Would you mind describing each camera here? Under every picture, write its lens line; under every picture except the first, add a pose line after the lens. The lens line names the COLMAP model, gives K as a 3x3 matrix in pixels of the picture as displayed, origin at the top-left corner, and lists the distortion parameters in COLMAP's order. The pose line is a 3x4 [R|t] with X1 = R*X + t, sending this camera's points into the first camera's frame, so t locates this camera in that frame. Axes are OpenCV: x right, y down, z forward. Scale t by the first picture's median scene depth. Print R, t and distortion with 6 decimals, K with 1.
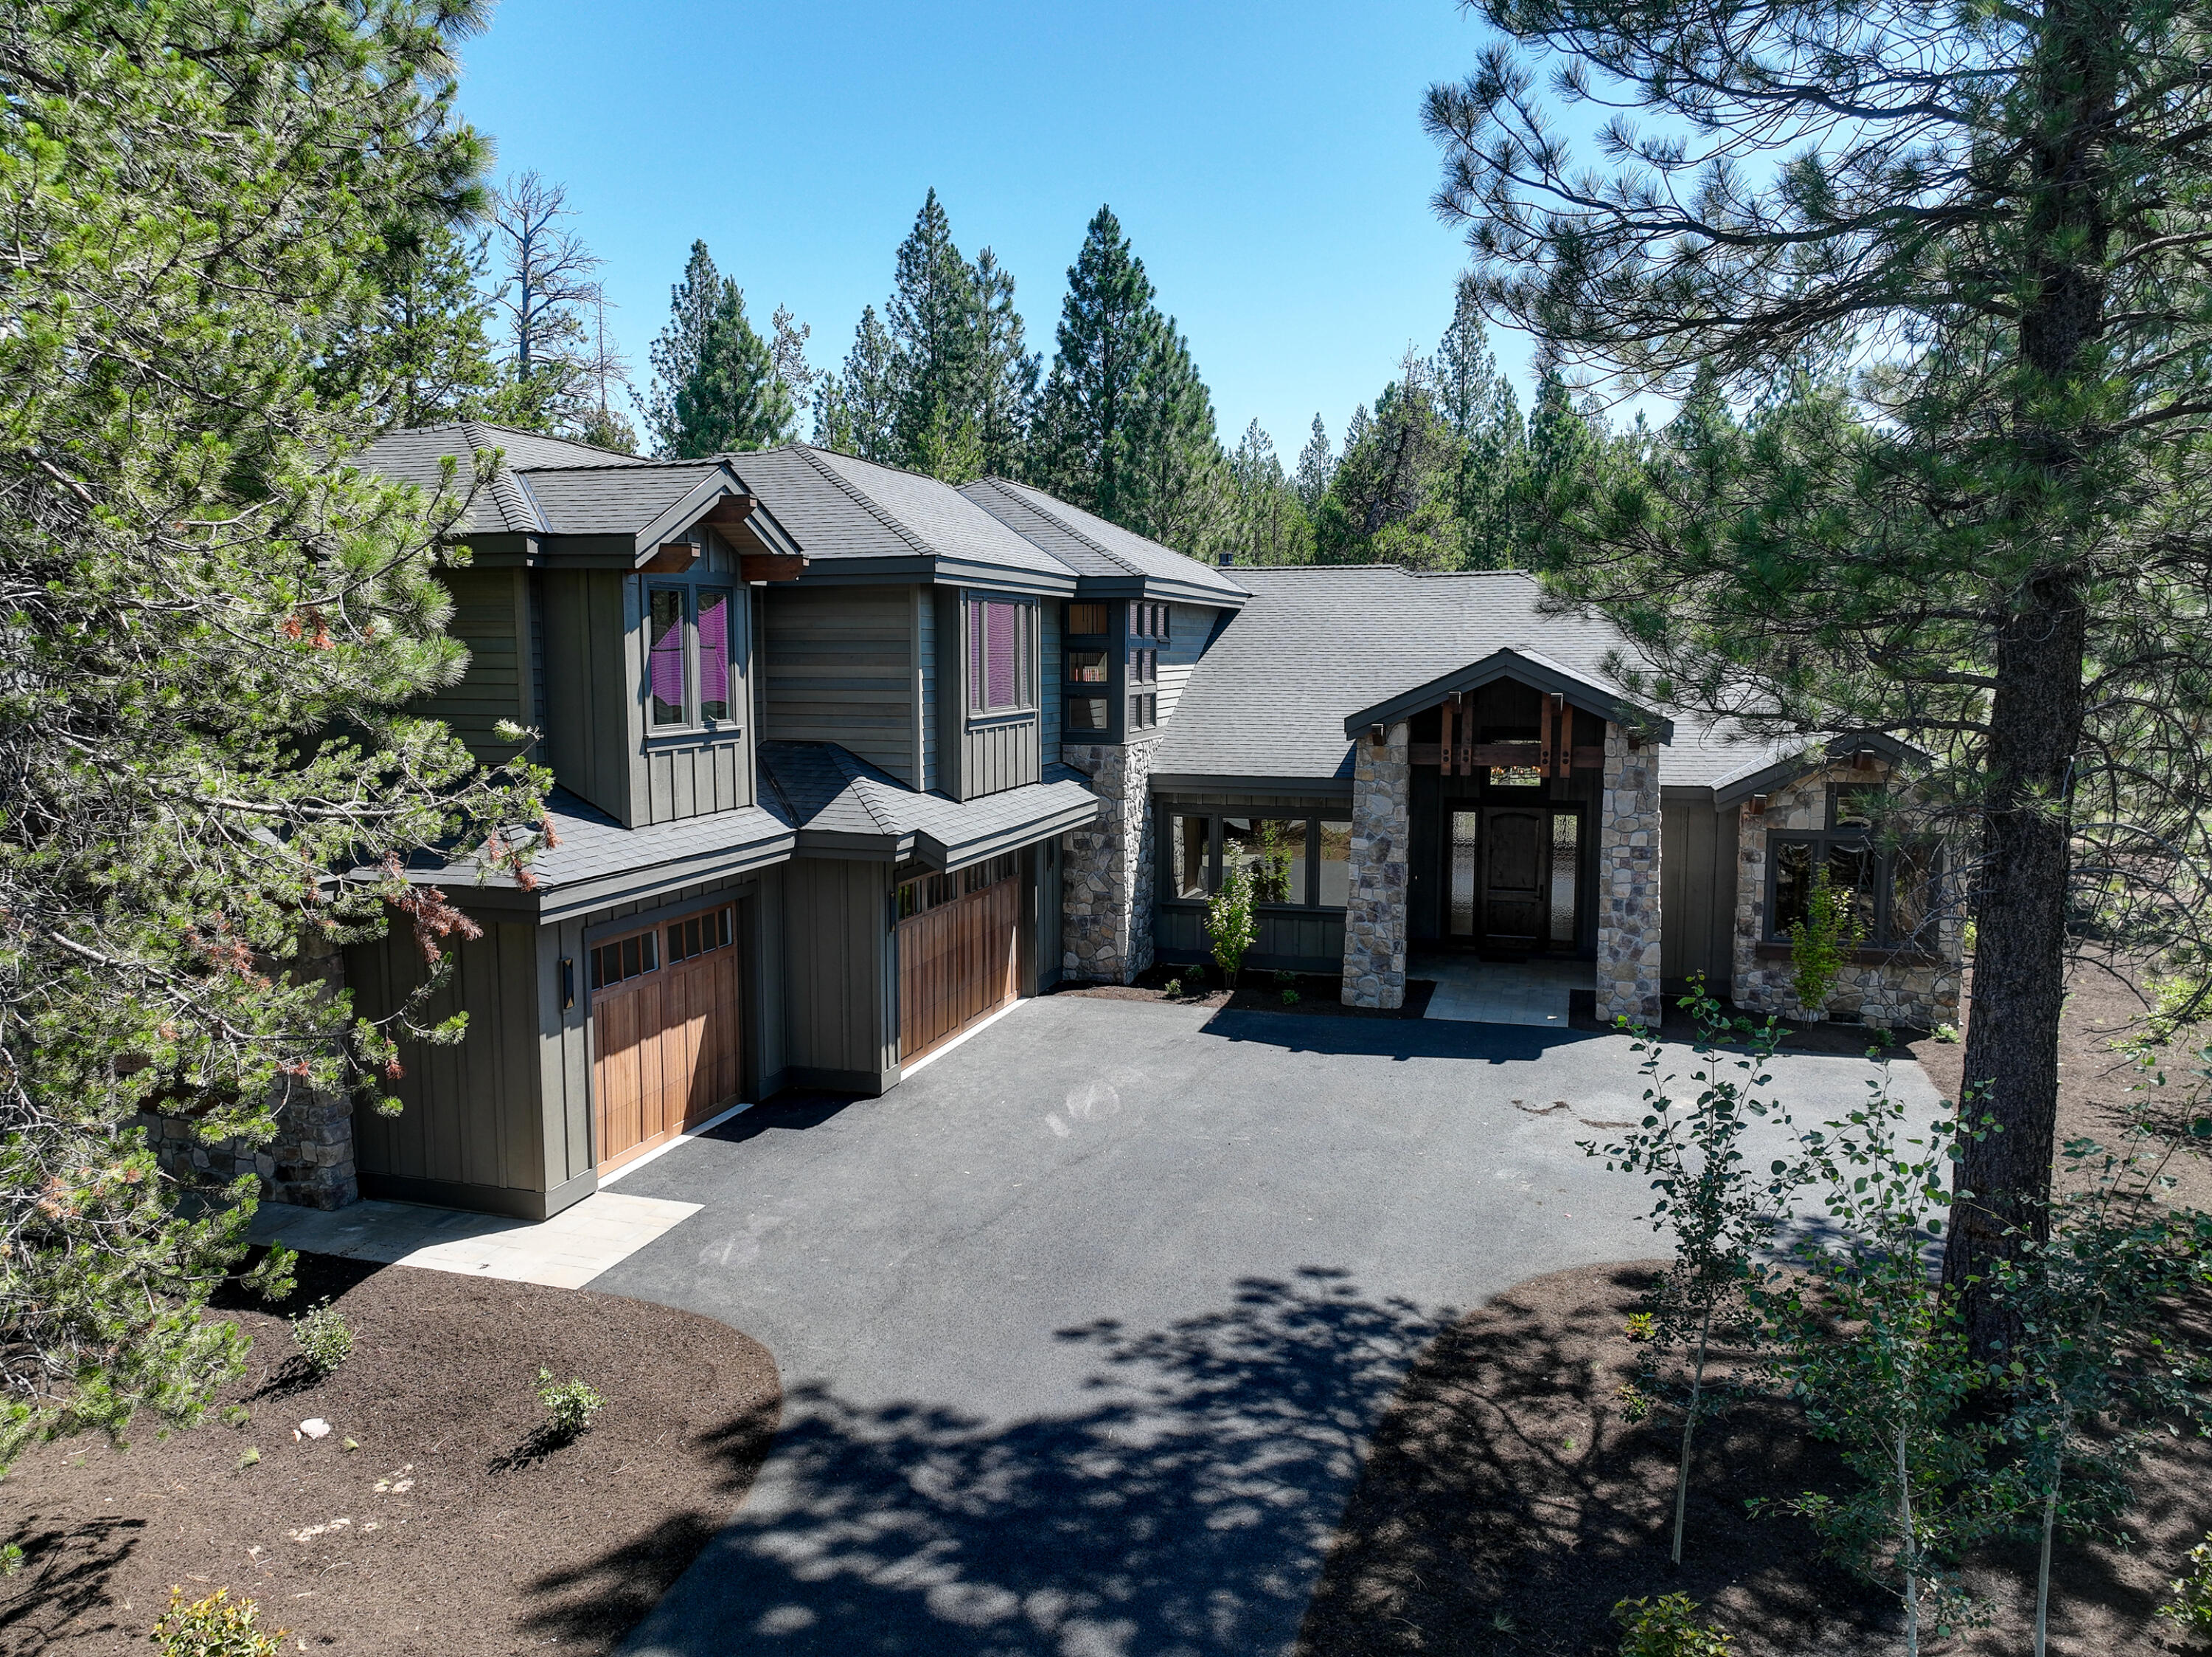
lens RADIAL K [[1567.7, 0, 1101.7], [0, 1567.7, 817.6], [0, 0, 1]] dist [0.011927, 0.003107]
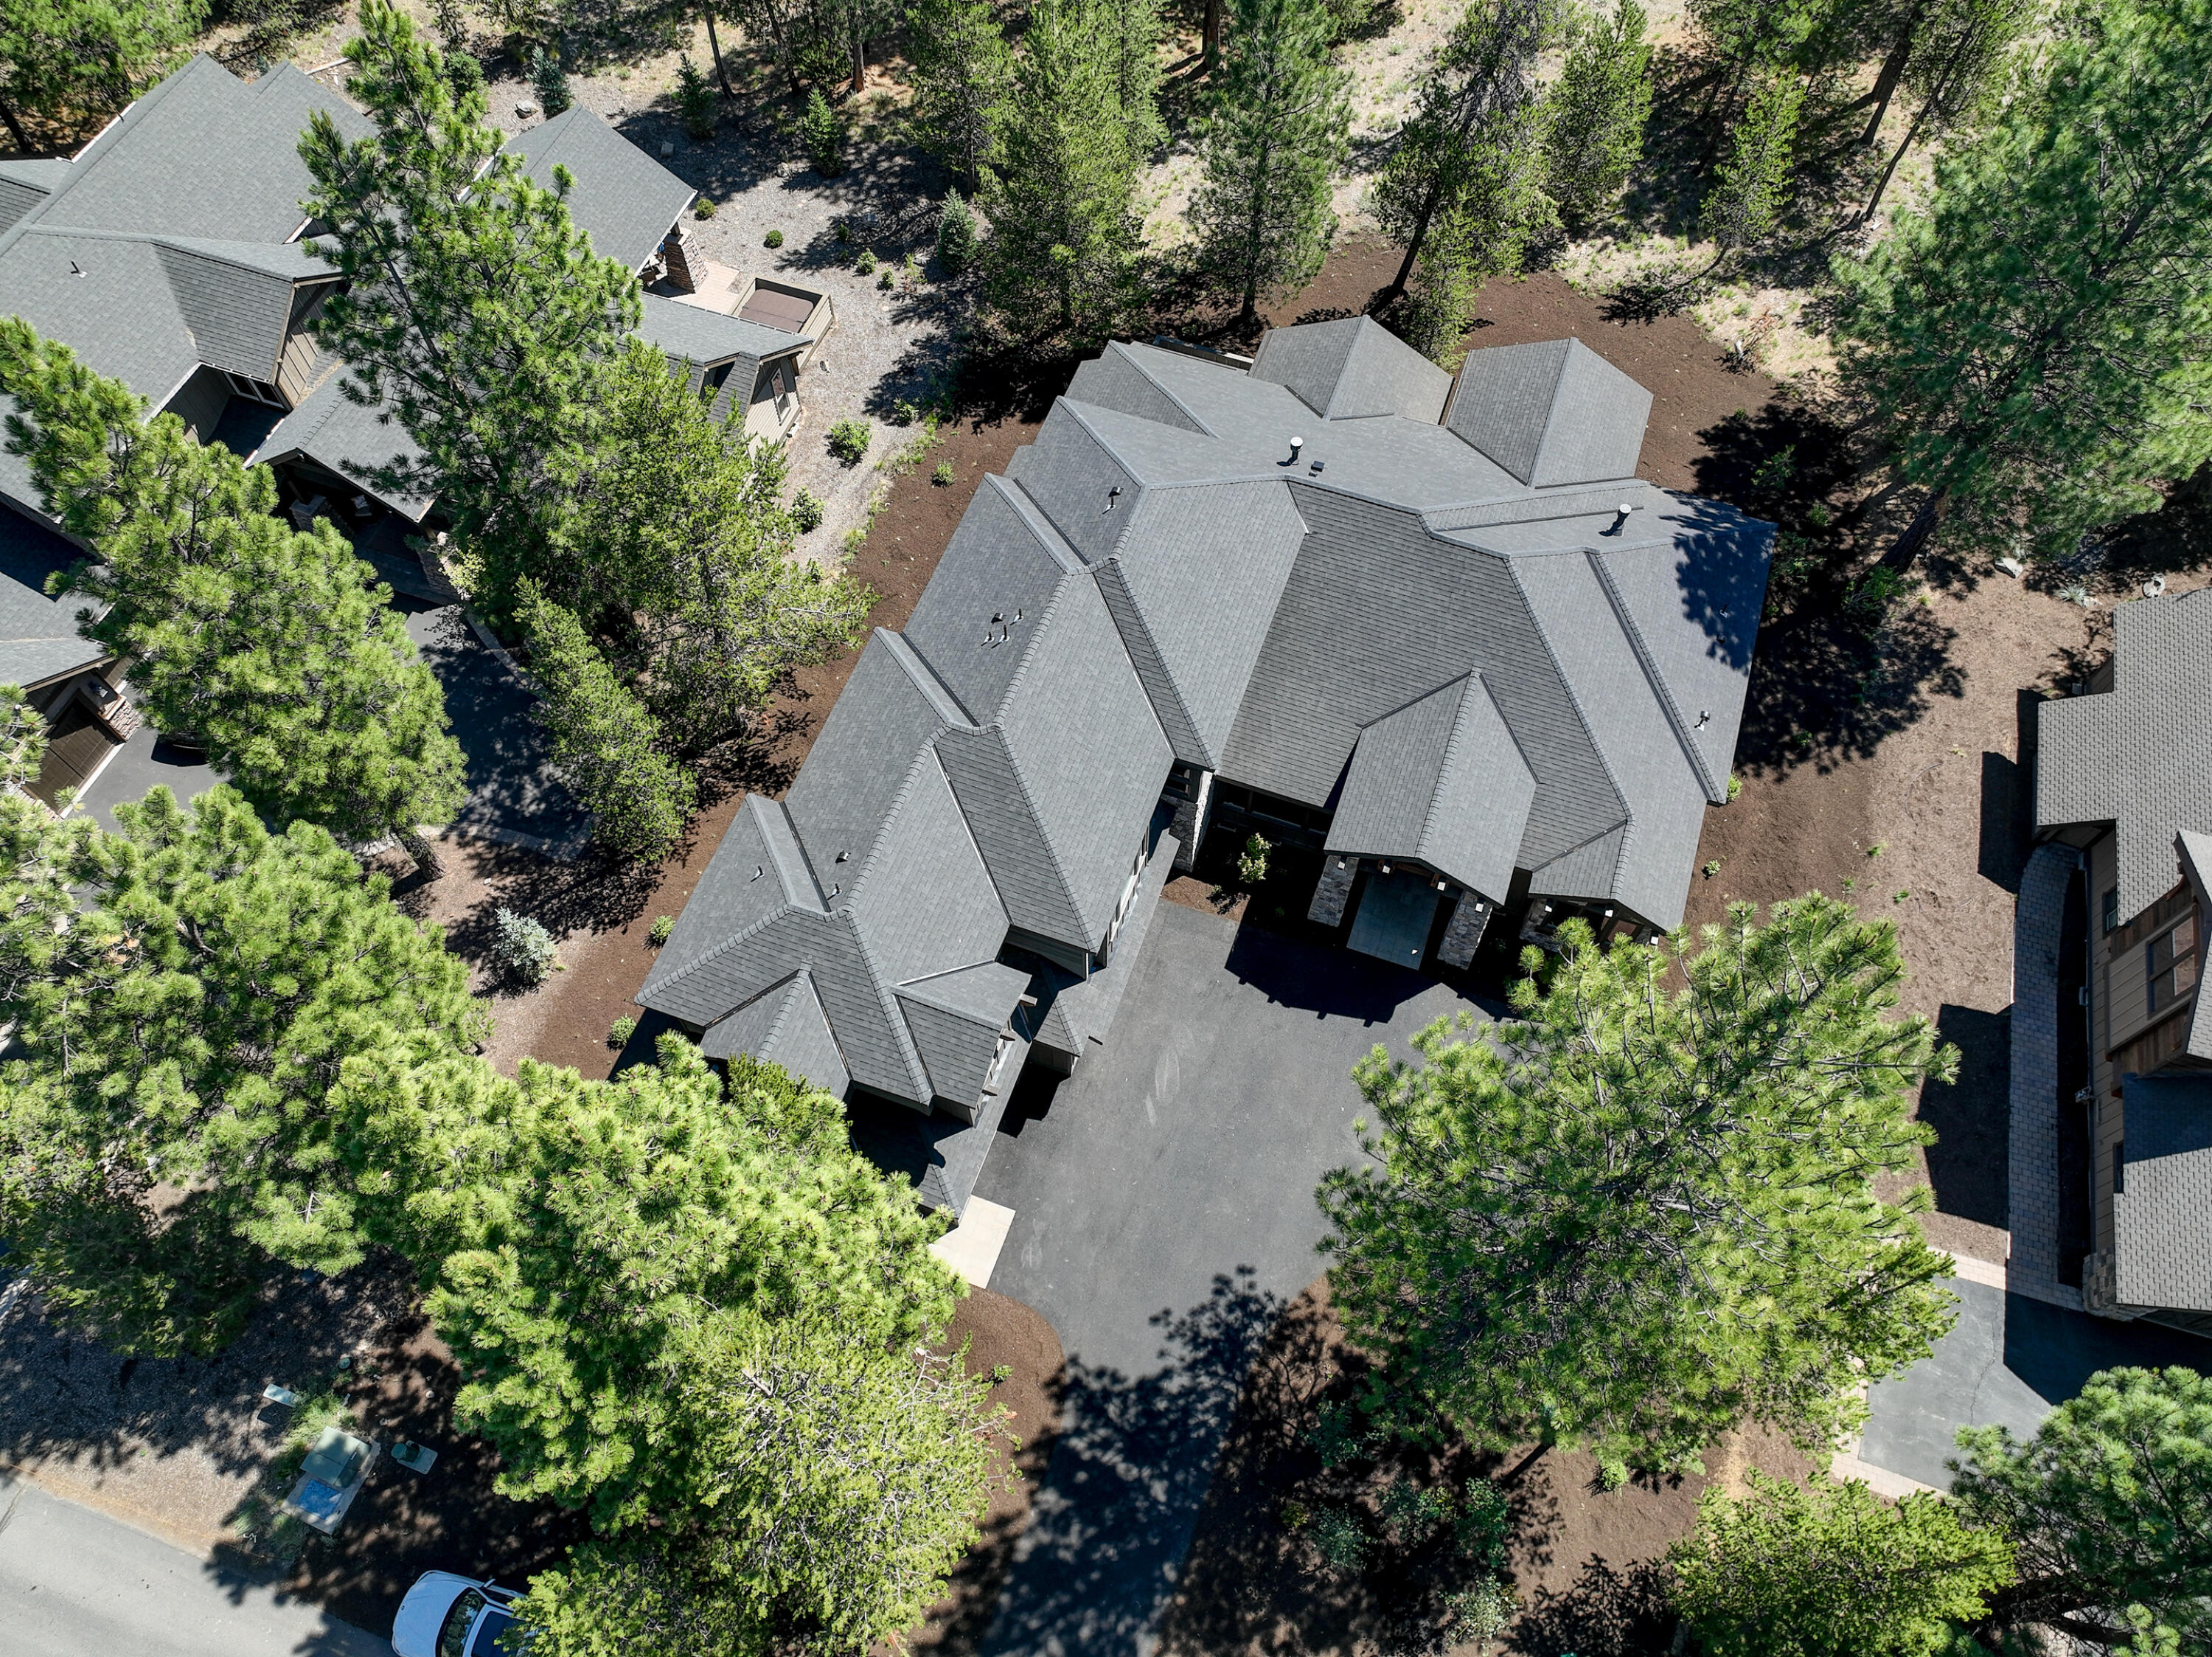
lens RADIAL K [[1567.7, 0, 1124.1], [0, 1567.7, 820.5], [0, 0, 1]] dist [0.011927, 0.003107]
pose [[0.999069, 0.040624, -0.014521, -0.074307], [-0.012080, 0.586547, 0.809825, -2.707130], [0.041416, -0.808896, 0.586492, 0.010110]]
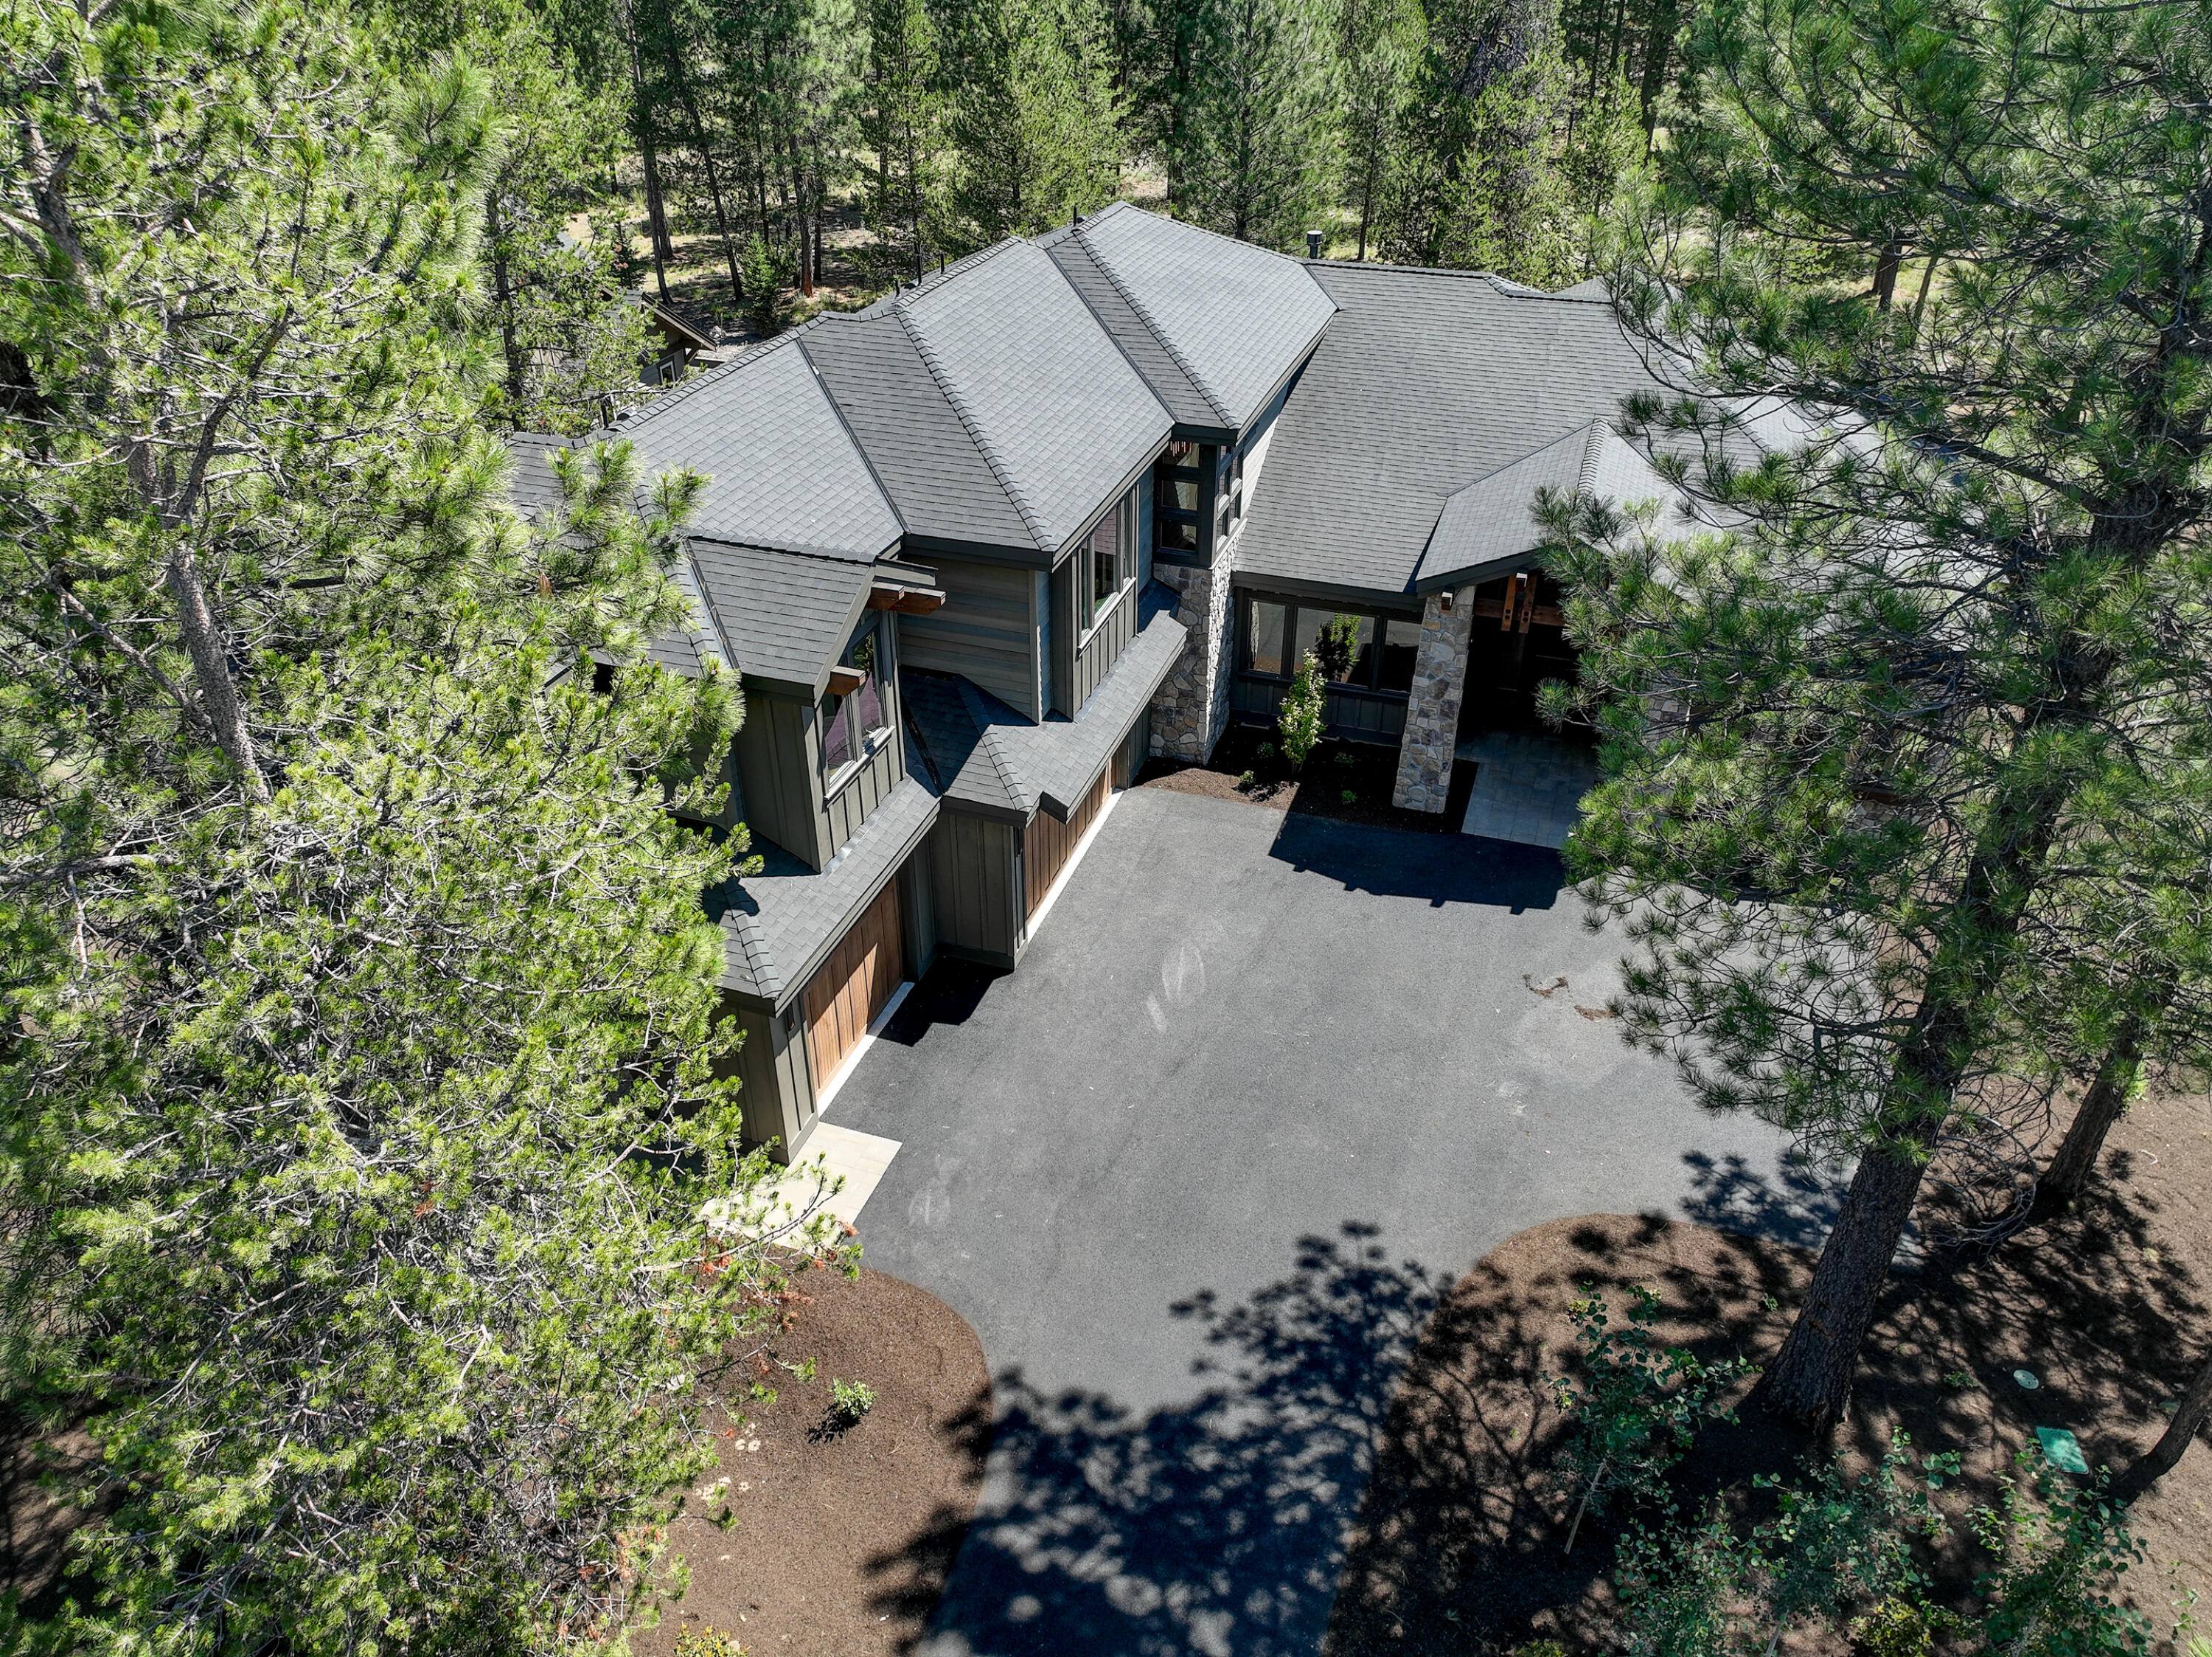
lens RADIAL K [[1567.7, 0, 1110.0], [0, 1567.7, 823.7], [0, 0, 1]] dist [0.011927, 0.003107]
pose [[0.999750, 0.014024, -0.017409, -0.066909], [-0.004866, 0.896593, 0.442830, -0.717472], [0.021819, -0.442634, 0.896437, -0.094306]]
